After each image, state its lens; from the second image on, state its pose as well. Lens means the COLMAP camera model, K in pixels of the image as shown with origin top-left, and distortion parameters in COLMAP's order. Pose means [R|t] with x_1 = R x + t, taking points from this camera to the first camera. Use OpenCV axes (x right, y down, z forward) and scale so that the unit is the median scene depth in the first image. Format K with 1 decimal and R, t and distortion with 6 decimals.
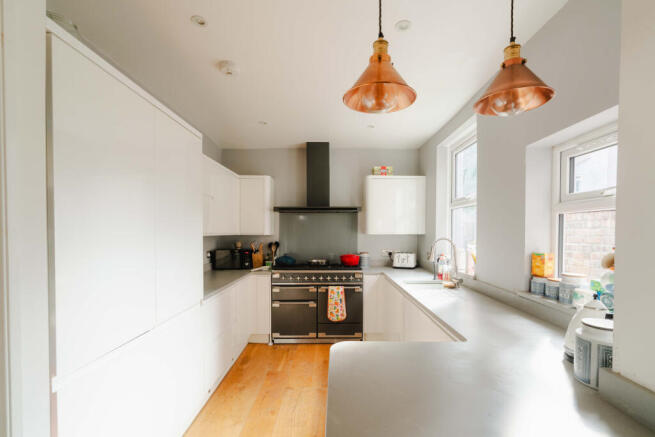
lens RADIAL K [[301.1, 0, 326.2], [0, 301.1, 231.9], [0, 0, 1]] dist [-0.003239, 0.001222]
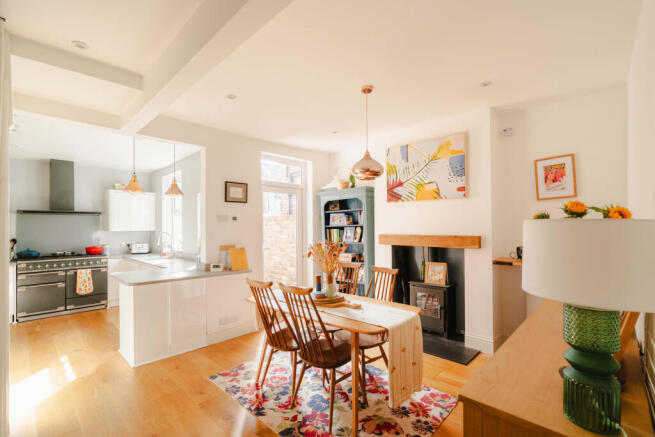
lens RADIAL K [[301.1, 0, 327.6], [0, 301.1, 227.3], [0, 0, 1]] dist [-0.003239, 0.001222]
pose [[0.684114, -0.002919, 0.729370, -0.205269], [0.014138, 0.999857, -0.009260, 0.017105], [-0.729238, 0.016647, 0.684057, -0.751264]]
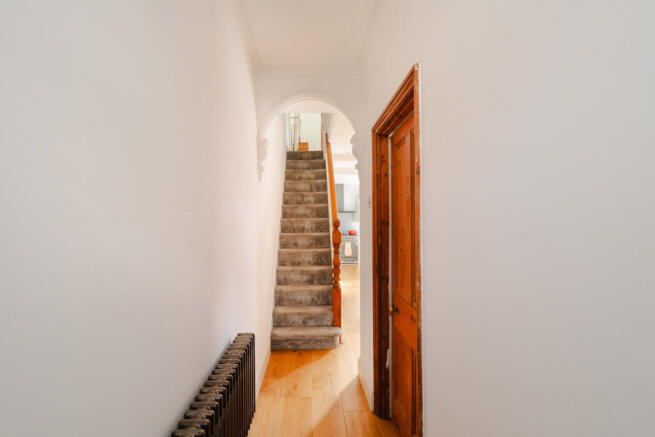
lens RADIAL K [[301.1, 0, 327.7], [0, 301.1, 220.5], [0, 0, 1]] dist [-0.003239, 0.001222]
pose [[0.997666, -0.010063, 0.067532, -0.300401], [0.011571, 0.999692, -0.021977, 0.048331], [-0.067290, 0.022708, 0.997475, -1.493513]]
